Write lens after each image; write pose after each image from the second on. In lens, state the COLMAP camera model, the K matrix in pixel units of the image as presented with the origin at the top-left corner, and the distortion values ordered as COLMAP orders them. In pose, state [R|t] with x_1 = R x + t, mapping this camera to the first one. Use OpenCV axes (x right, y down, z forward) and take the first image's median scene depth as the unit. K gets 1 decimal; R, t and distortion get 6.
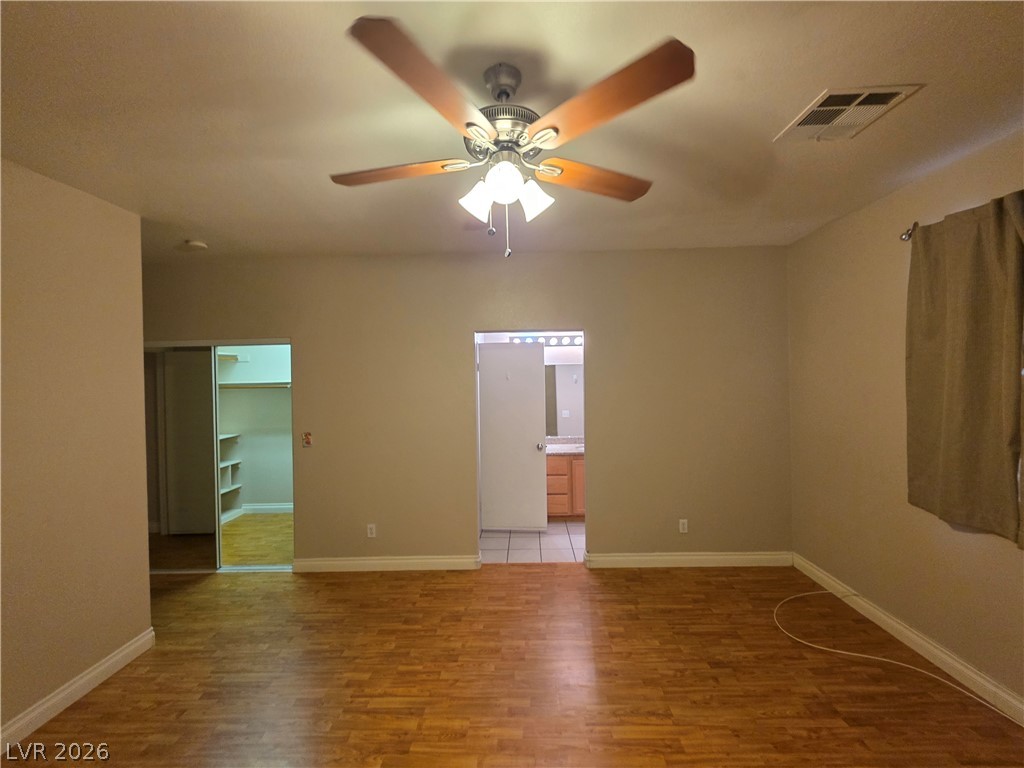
lens RADIAL K [[412.2, 0, 517.7], [0, 412.2, 382.5], [0, 0, 1]] dist [0.001359, -0.000039]
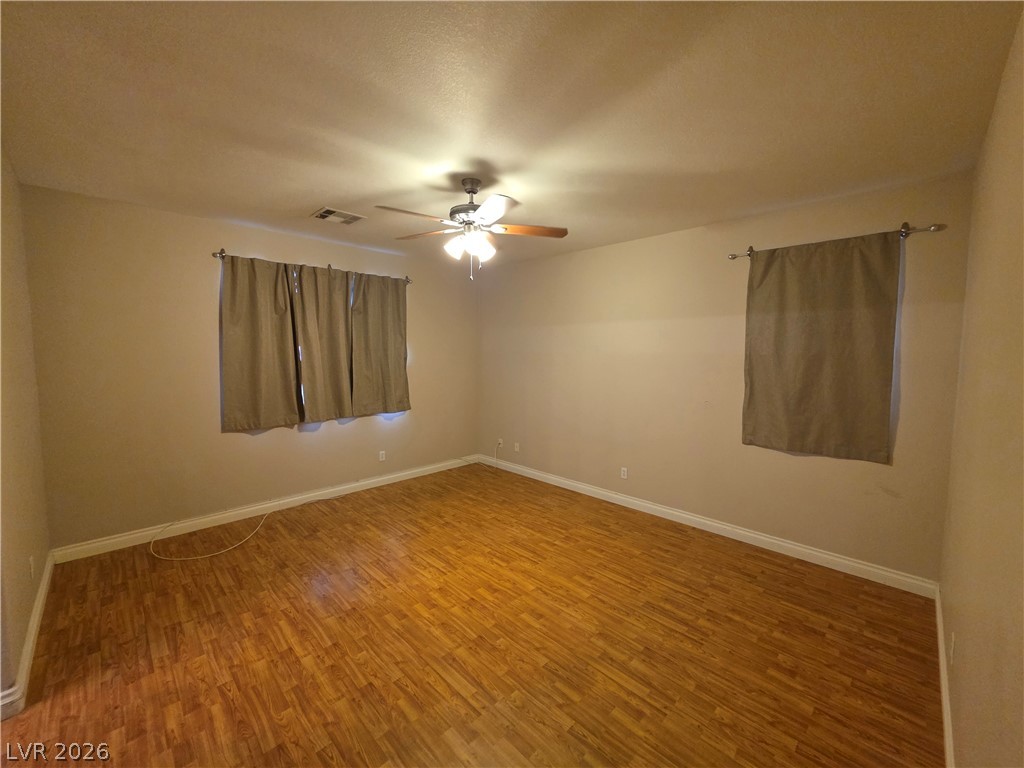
lens RADIAL K [[412.2, 0, 517.7], [0, 412.2, 382.5], [0, 0, 1]] dist [0.001359, -0.000039]
pose [[-0.725657, -0.035628, 0.687133, -0.737752], [0.013543, 0.997725, 0.066035, 0.019779], [-0.687923, 0.057225, -0.723524, 1.104002]]
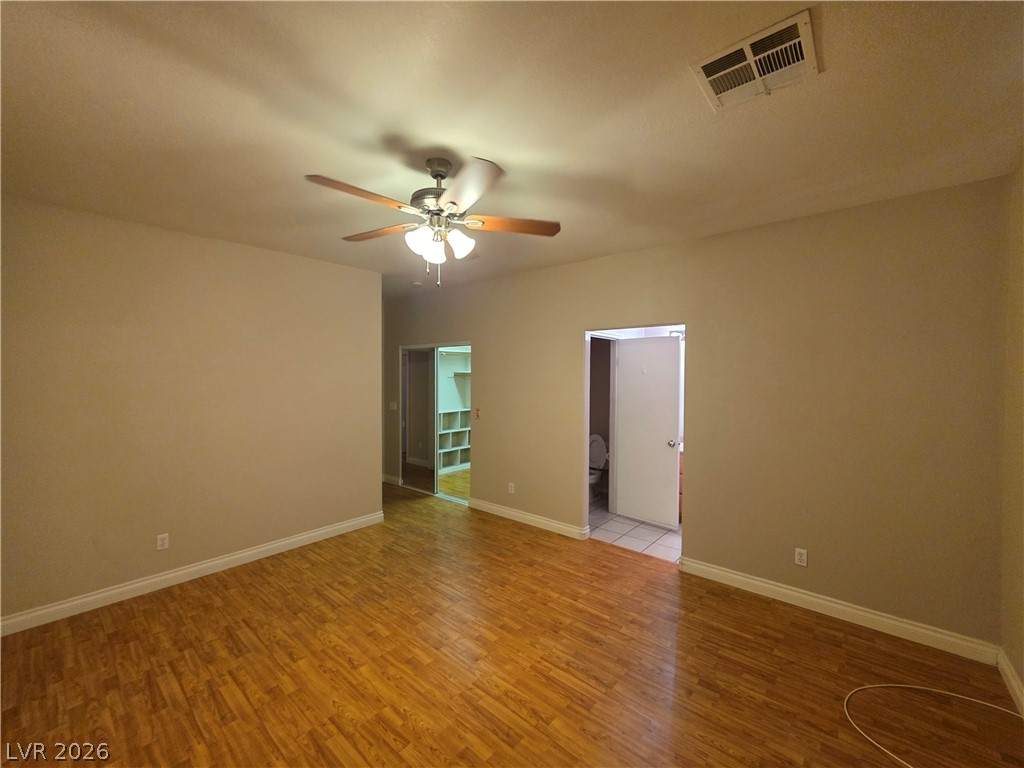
lens RADIAL K [[412.2, 0, 517.7], [0, 412.2, 382.5], [0, 0, 1]] dist [0.001359, -0.000039]
pose [[0.777059, 0.036421, -0.628374, 0.558086], [-0.026263, 0.999331, 0.025445, -0.005919], [0.628880, -0.003269, 0.777495, 0.010665]]
